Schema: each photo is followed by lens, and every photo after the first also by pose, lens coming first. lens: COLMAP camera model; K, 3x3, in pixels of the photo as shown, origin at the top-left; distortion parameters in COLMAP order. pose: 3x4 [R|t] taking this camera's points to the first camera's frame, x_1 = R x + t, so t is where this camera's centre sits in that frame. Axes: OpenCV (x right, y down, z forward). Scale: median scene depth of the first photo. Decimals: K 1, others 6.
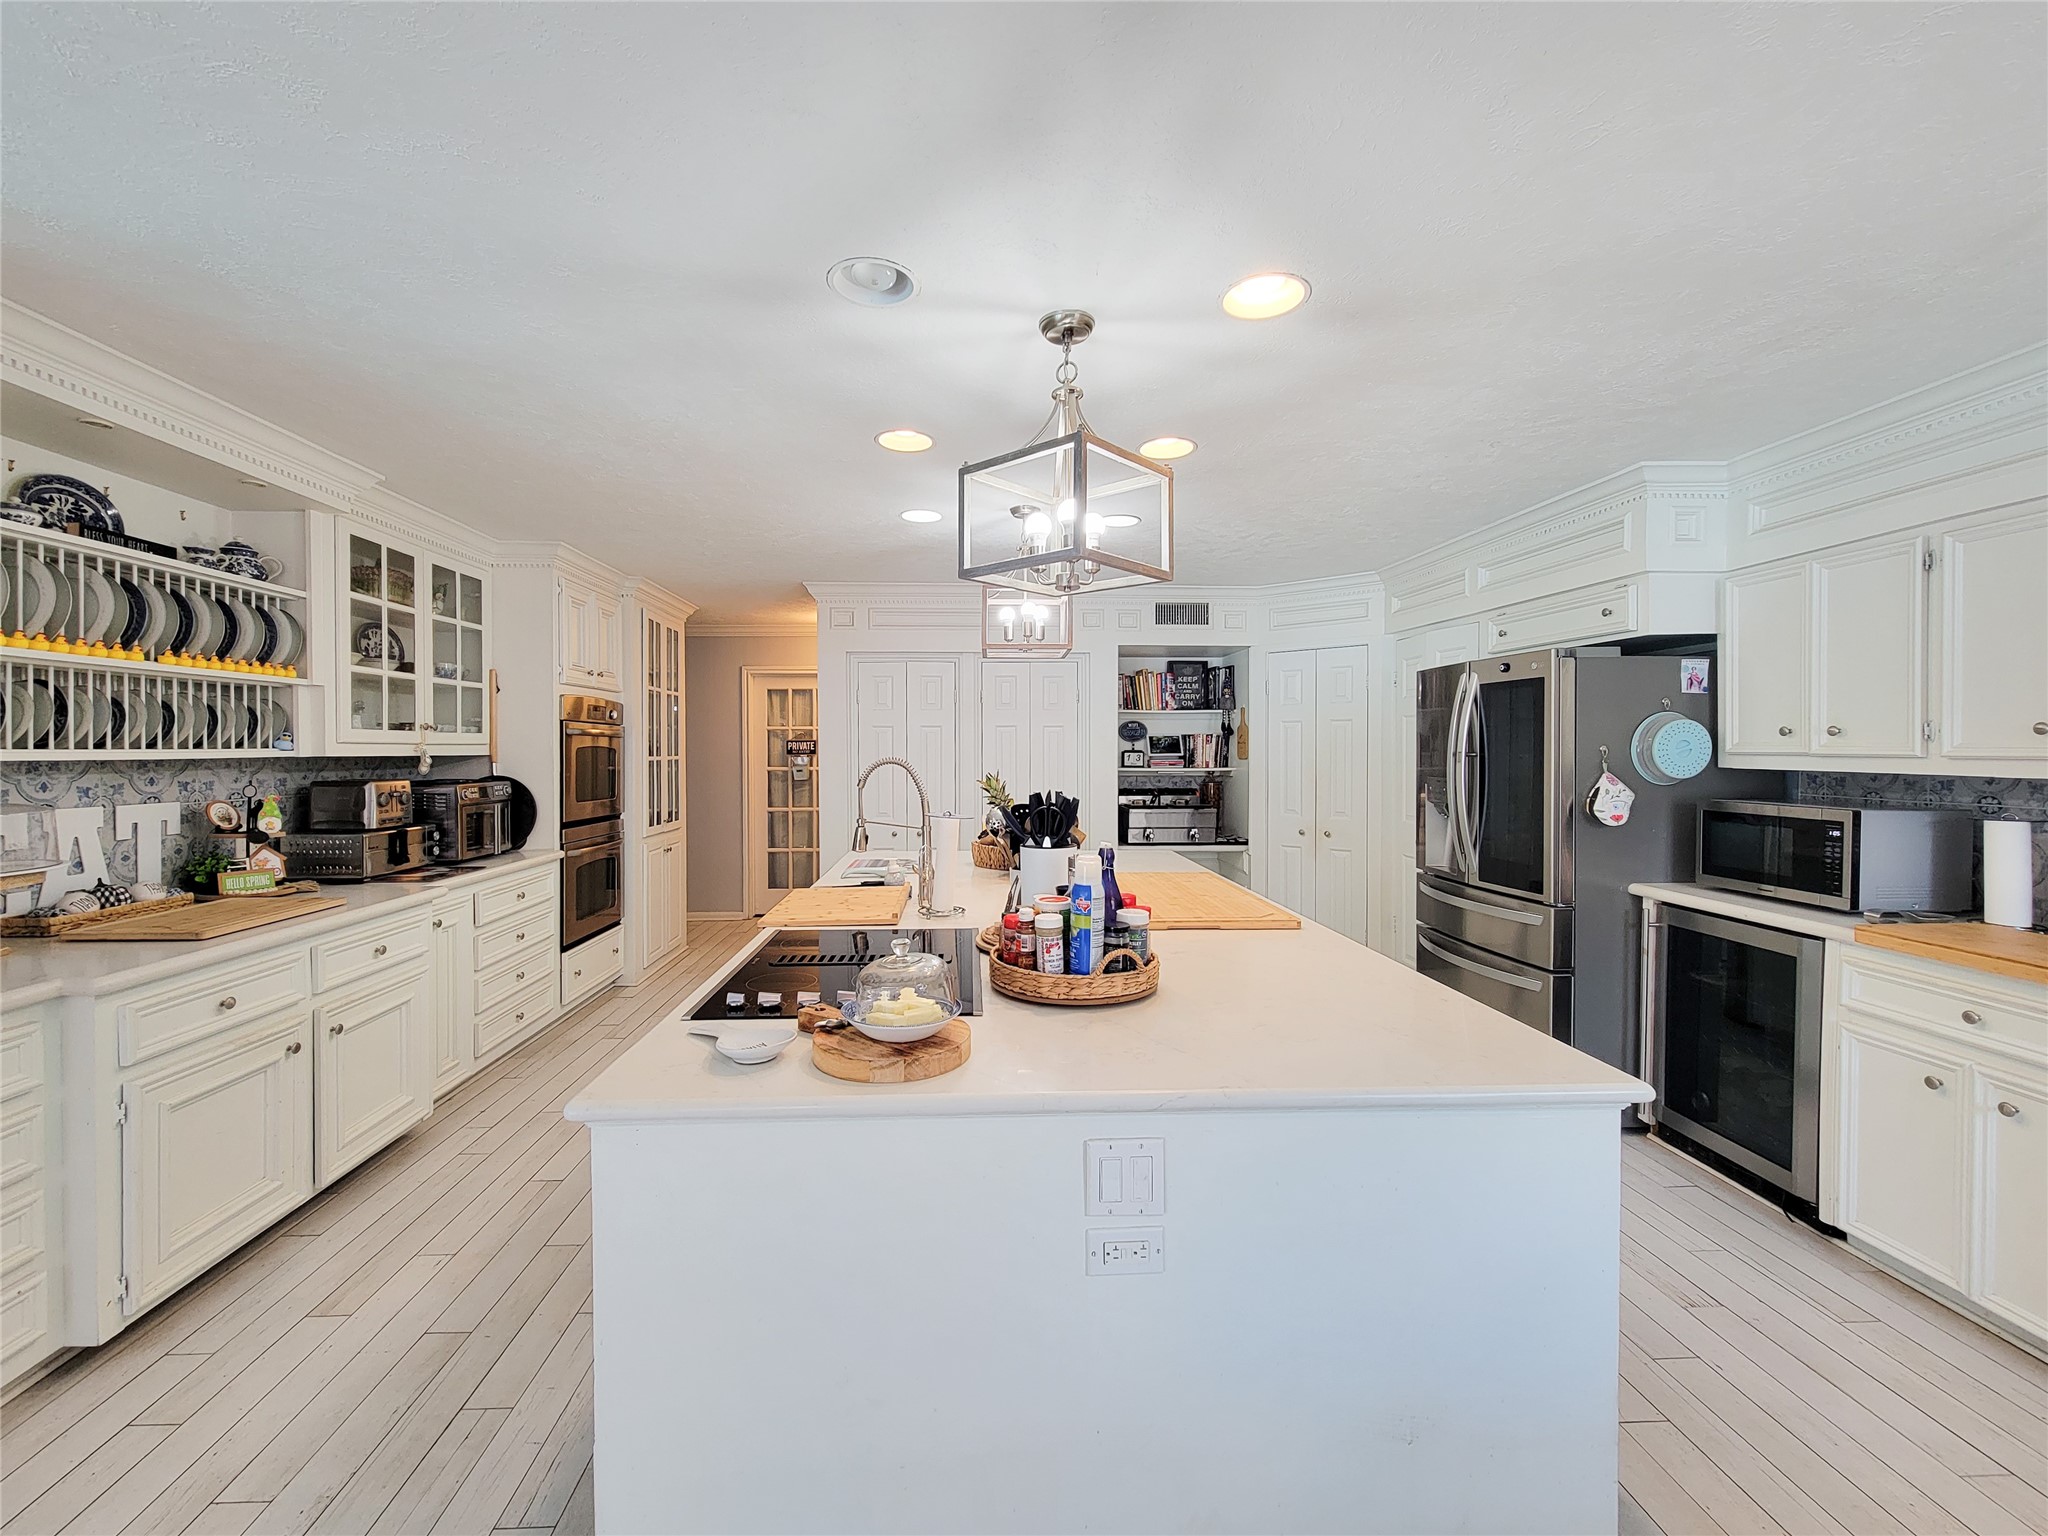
lens RADIAL K [[844.0, 0, 990.6], [0, 844.0, 758.9], [0, 0, 1]] dist [0.015082, -0.008256]
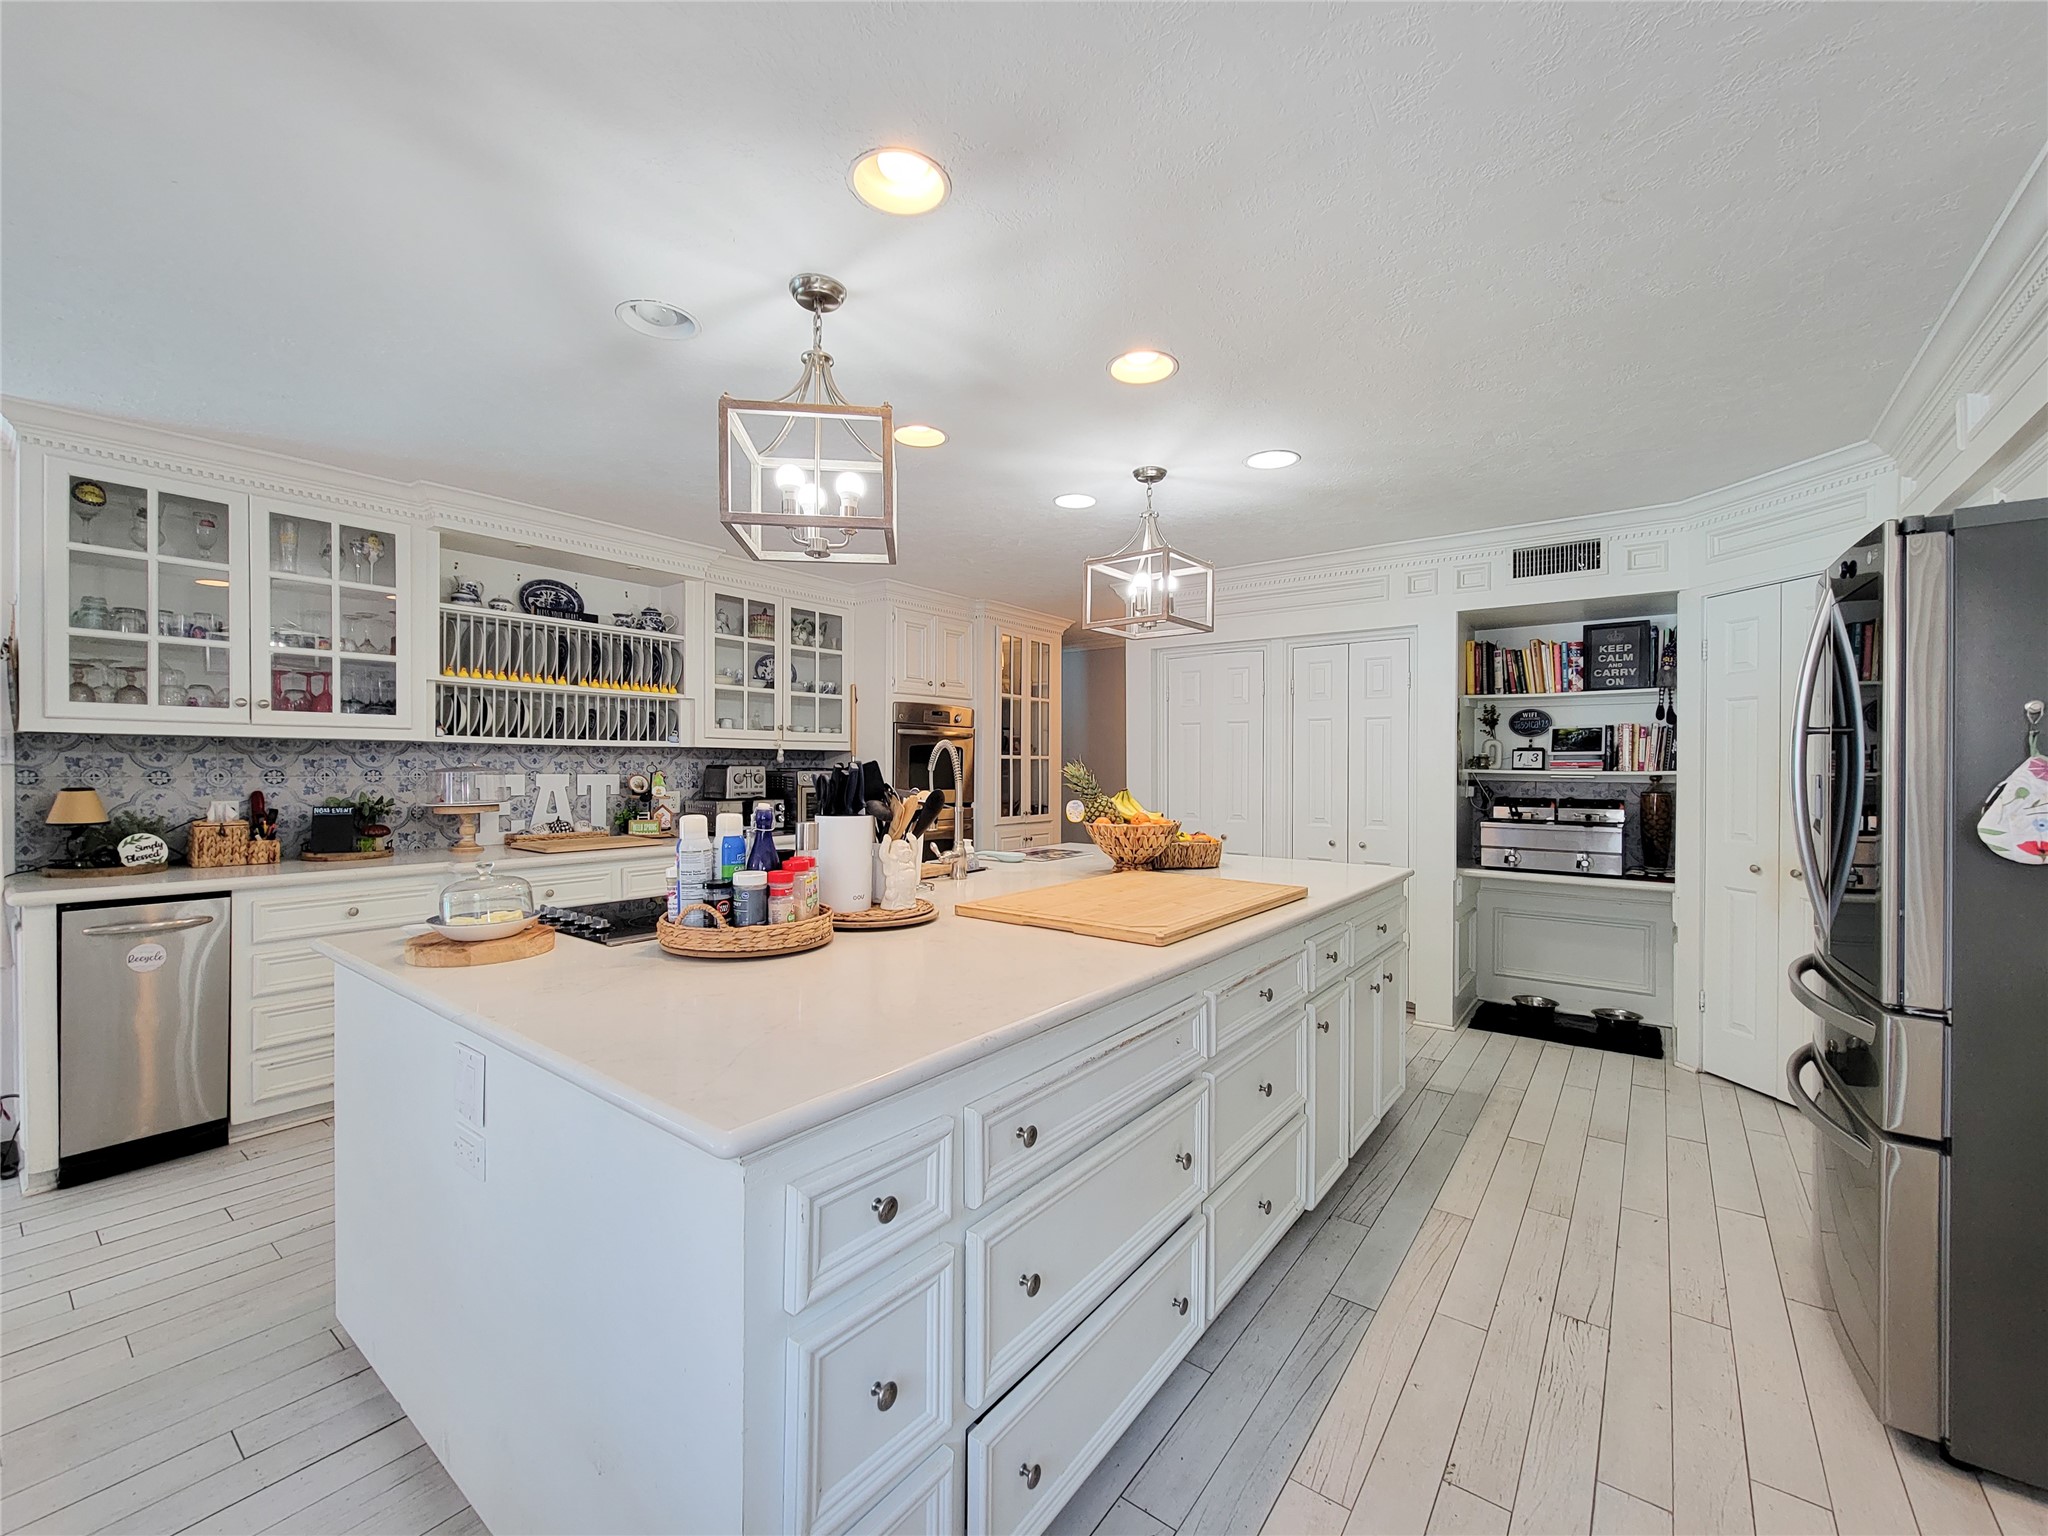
lens RADIAL K [[833.1, 0, 1024.0], [0, 833.1, 768.0], [0, 0, 1]] dist [-0.000665, -0.000883]
pose [[0.769724, 0.006965, -0.638339, 0.599217], [-0.012634, 0.999911, -0.004324, 0.034064], [0.638252, 0.011394, 0.769743, 0.268021]]
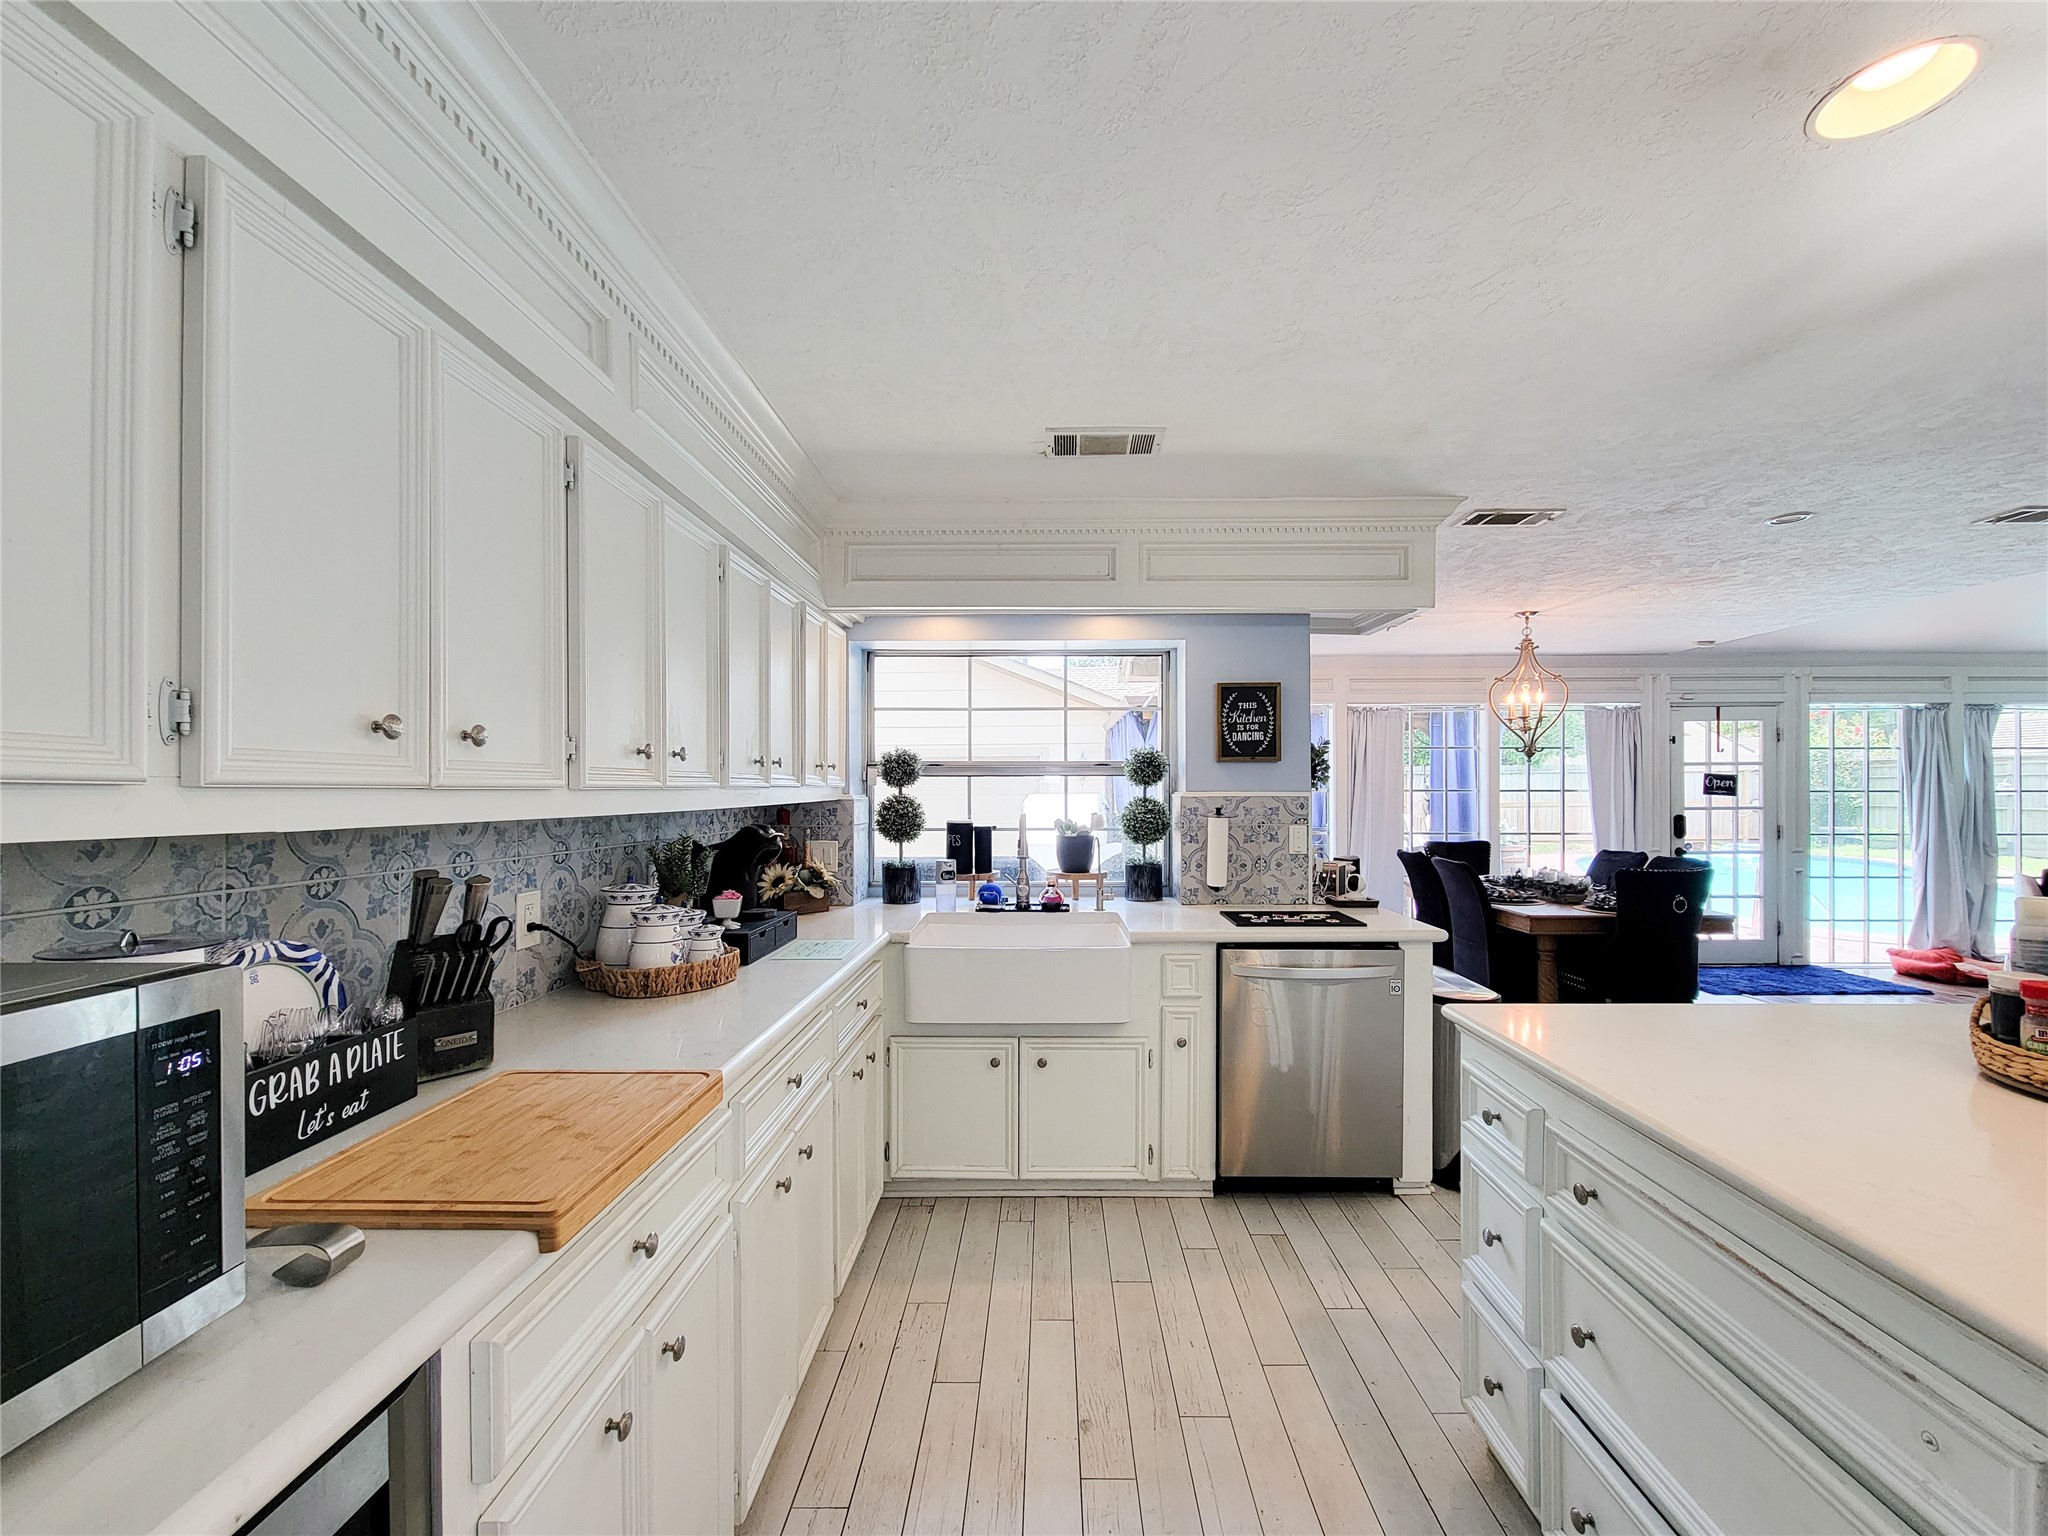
lens RADIAL K [[830.1, 0, 1040.5], [0, 830.1, 790.2], [0, 0, 1]] dist [0.000386, -0.000033]
pose [[-0.998610, 0.005910, 0.052381, 0.595128], [0.006434, 0.999931, 0.009833, -0.001318], [-0.052319, 0.010156, -0.998579, 1.052476]]
